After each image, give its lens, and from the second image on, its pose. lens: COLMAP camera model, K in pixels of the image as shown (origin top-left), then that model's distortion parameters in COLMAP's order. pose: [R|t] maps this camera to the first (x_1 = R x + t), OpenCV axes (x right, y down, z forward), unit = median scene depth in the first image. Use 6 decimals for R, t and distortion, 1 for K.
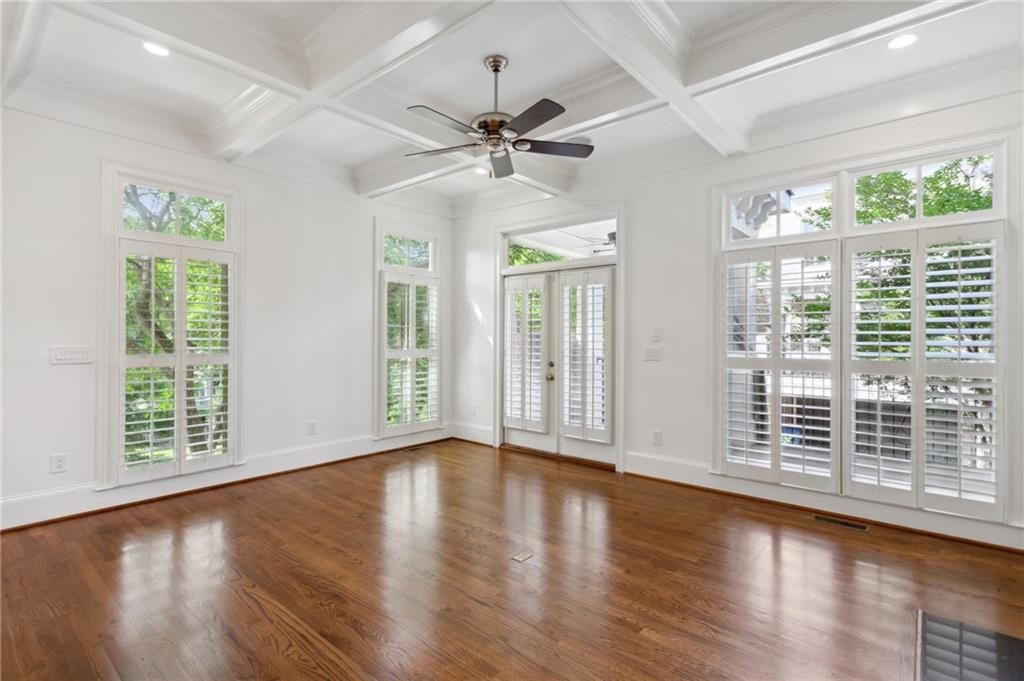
lens RADIAL K [[494.3, 0, 511.6], [0, 494.3, 338.1], [0, 0, 1]] dist [0.017981, -0.001818]
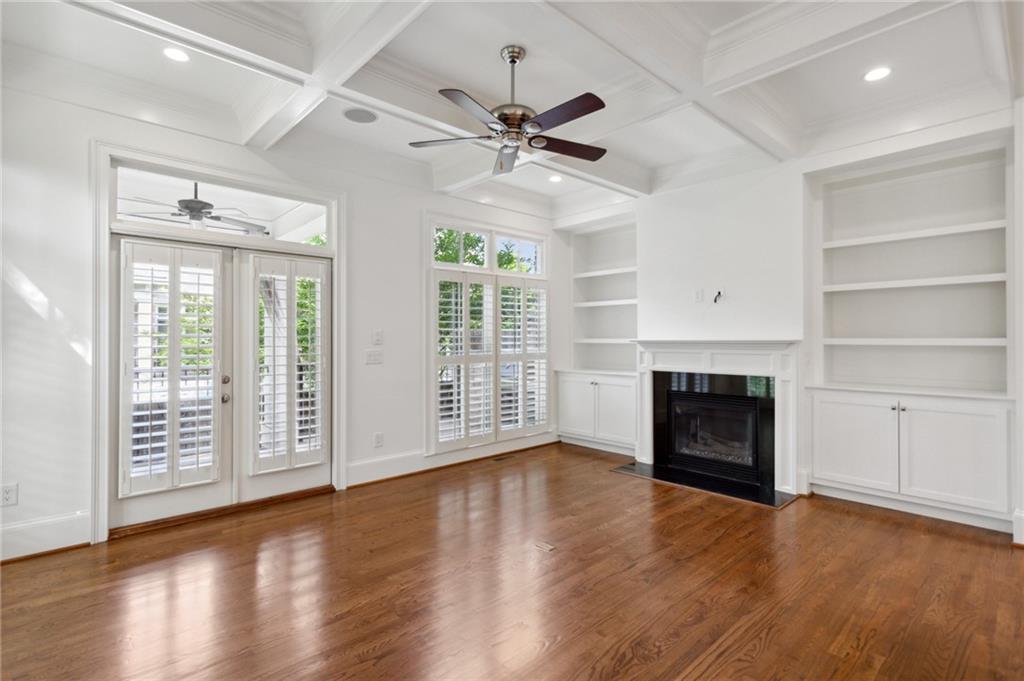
lens RADIAL K [[494.3, 0, 515.4], [0, 494.3, 338.1], [0, 0, 1]] dist [0.017981, -0.001818]
pose [[0.110140, -0.002937, 0.993912, -0.652065], [-0.000506, 0.999995, 0.003011, -0.008617], [-0.993916, -0.000834, 0.110138, 0.590754]]
